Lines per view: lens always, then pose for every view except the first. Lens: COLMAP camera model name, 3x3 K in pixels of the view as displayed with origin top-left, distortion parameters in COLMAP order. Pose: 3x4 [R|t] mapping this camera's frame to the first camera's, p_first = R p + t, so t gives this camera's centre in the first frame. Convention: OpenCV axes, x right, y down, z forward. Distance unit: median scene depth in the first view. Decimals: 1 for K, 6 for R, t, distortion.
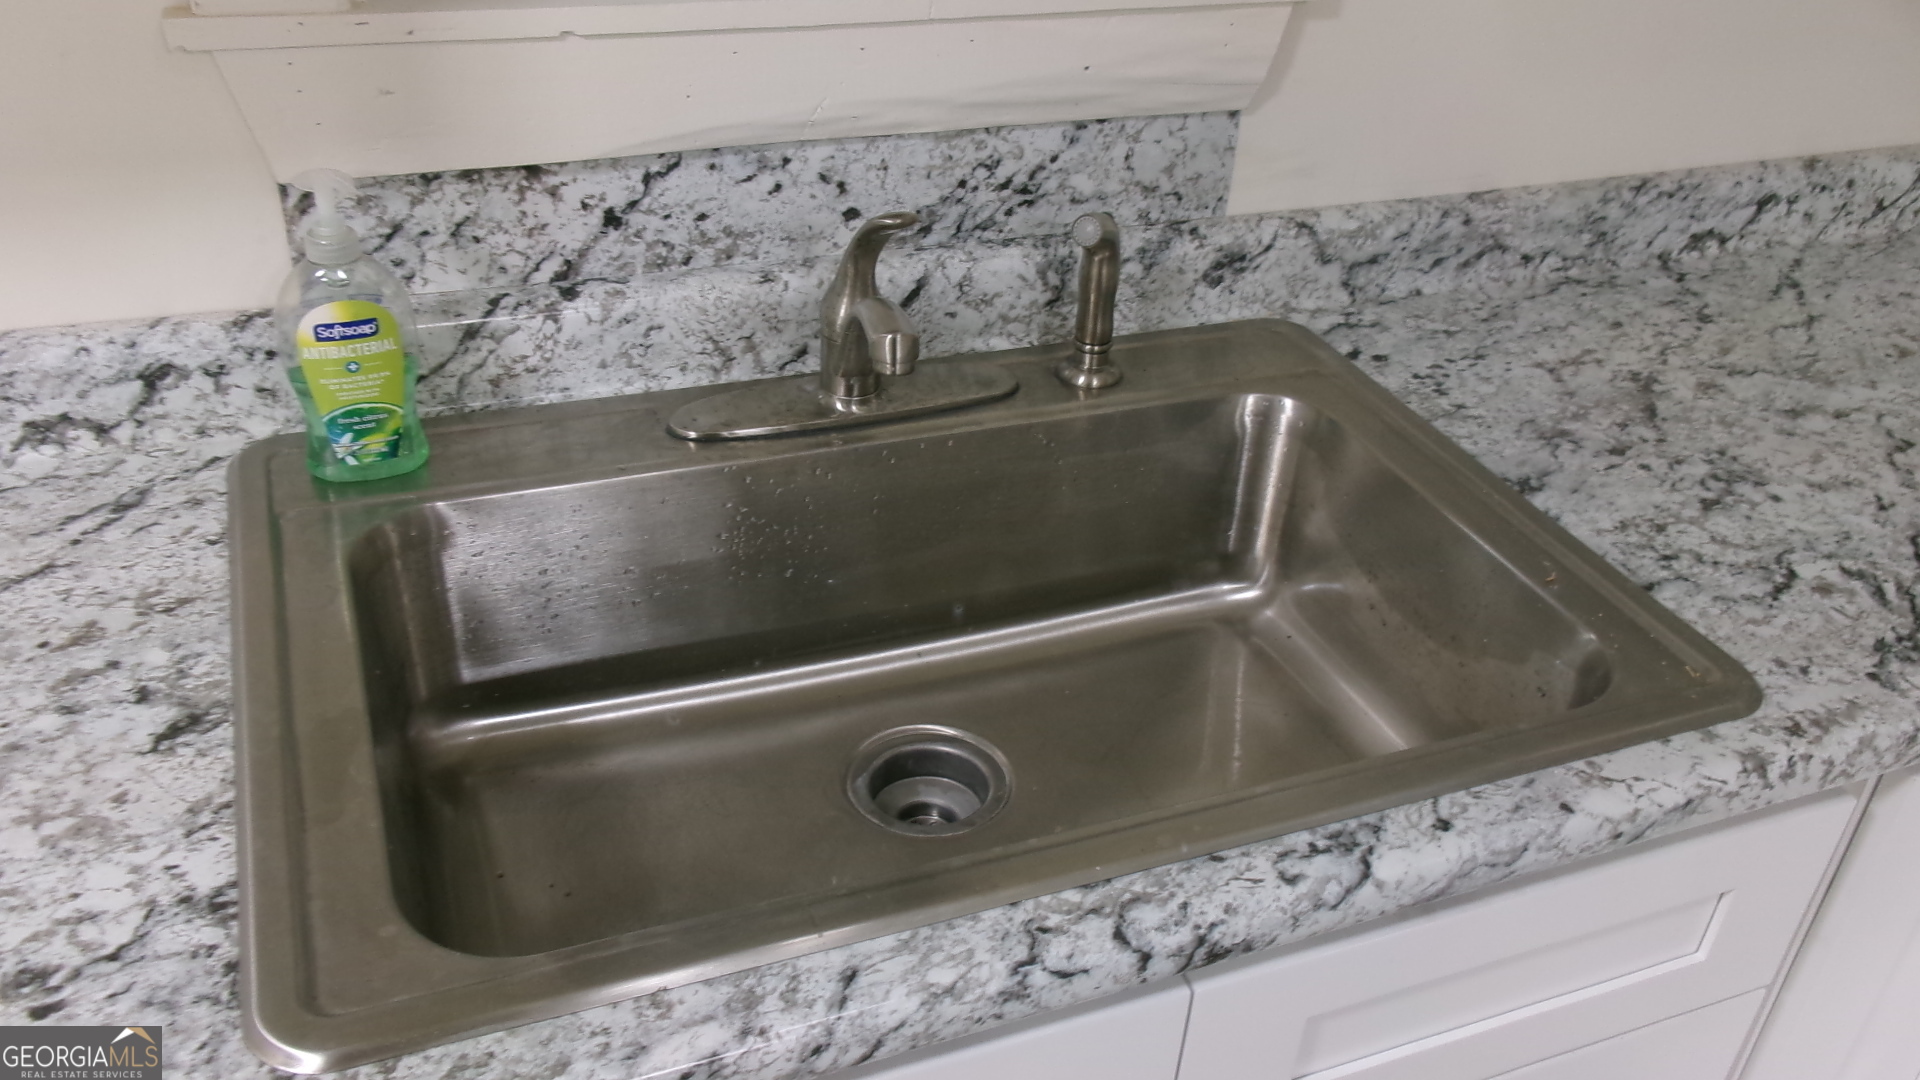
lens RADIAL K [[1621.7, 0, 963.1], [0, 1621.7, 544.3], [0, 0, 1]] dist [0.012468, 0.000101]
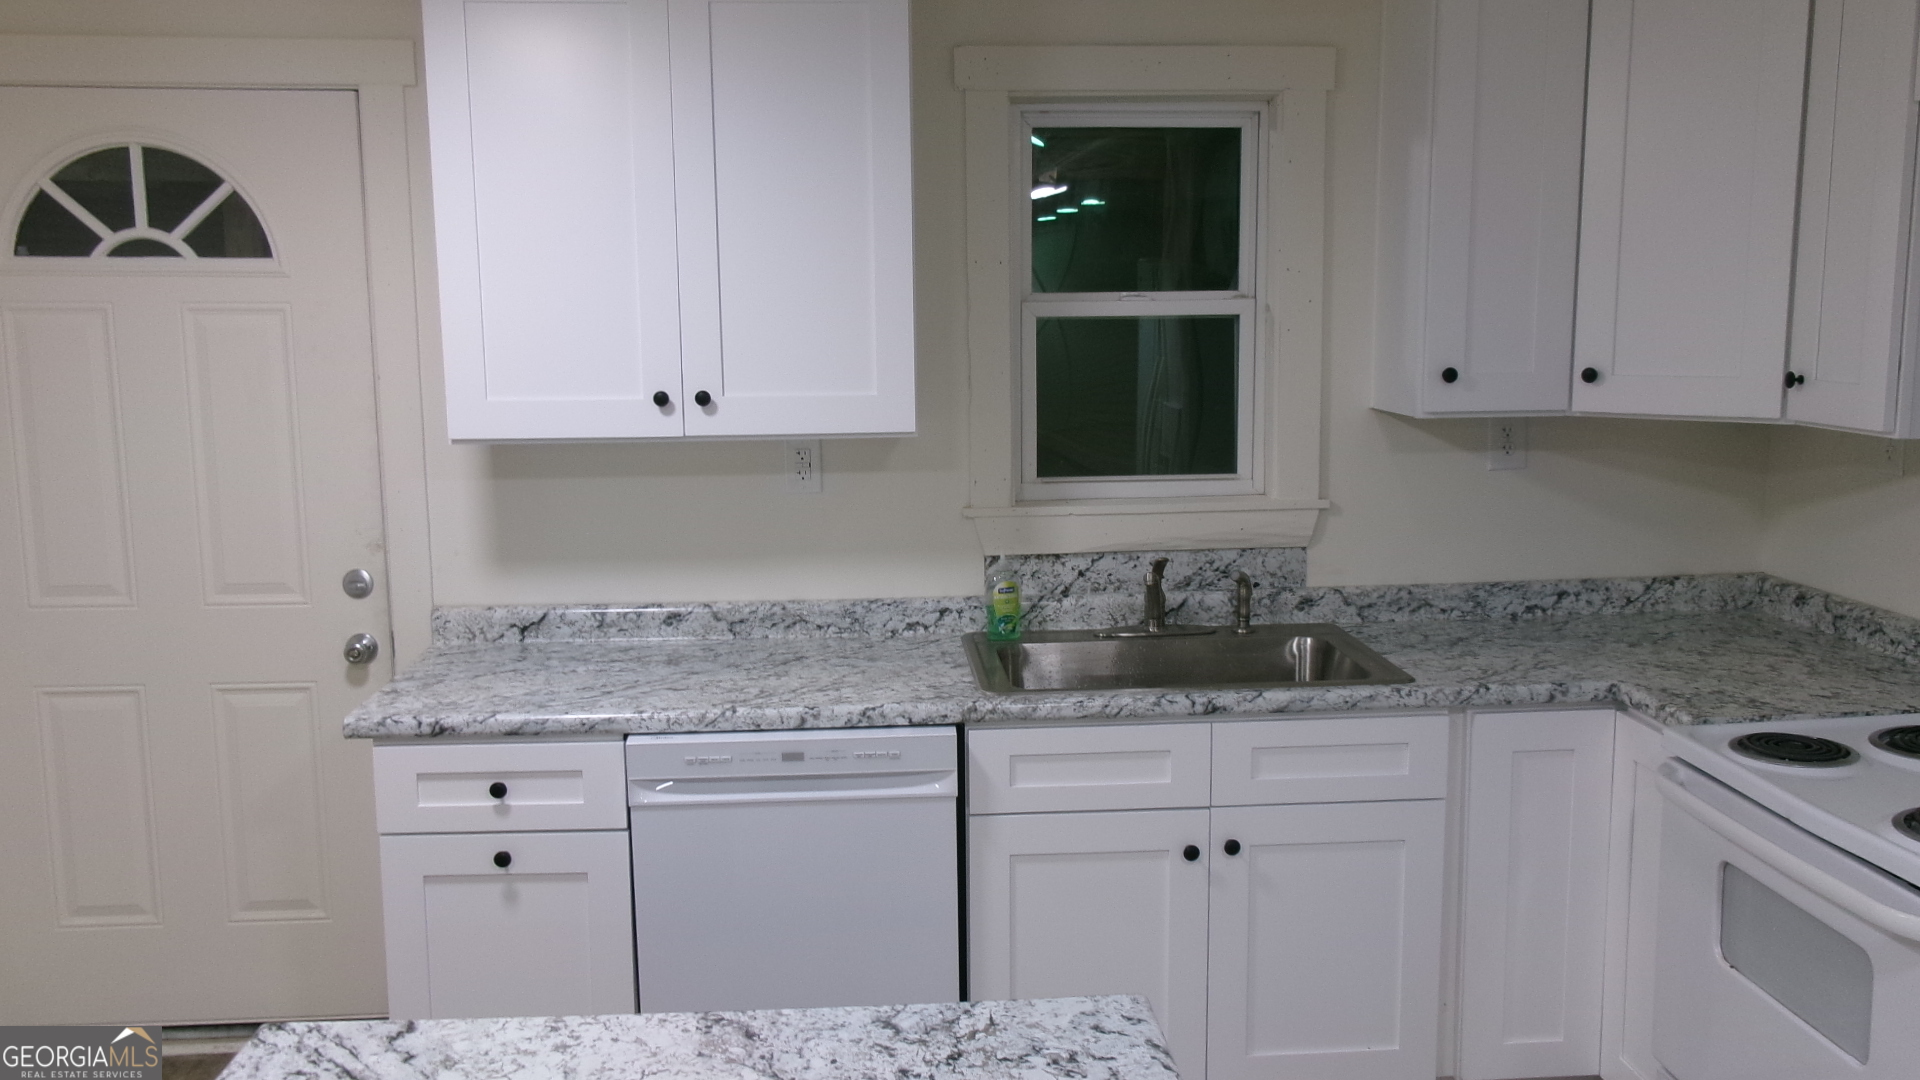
lens RADIAL K [[1621.7, 0, 958.5], [0, 1621.7, 540.9], [0, 0, 1]] dist [0.012468, 0.000101]
pose [[0.951544, -0.023150, -0.306639, 0.473369], [-0.102793, 0.915856, -0.388126, 0.893765], [0.289823, 0.400840, 0.869097, -1.649690]]
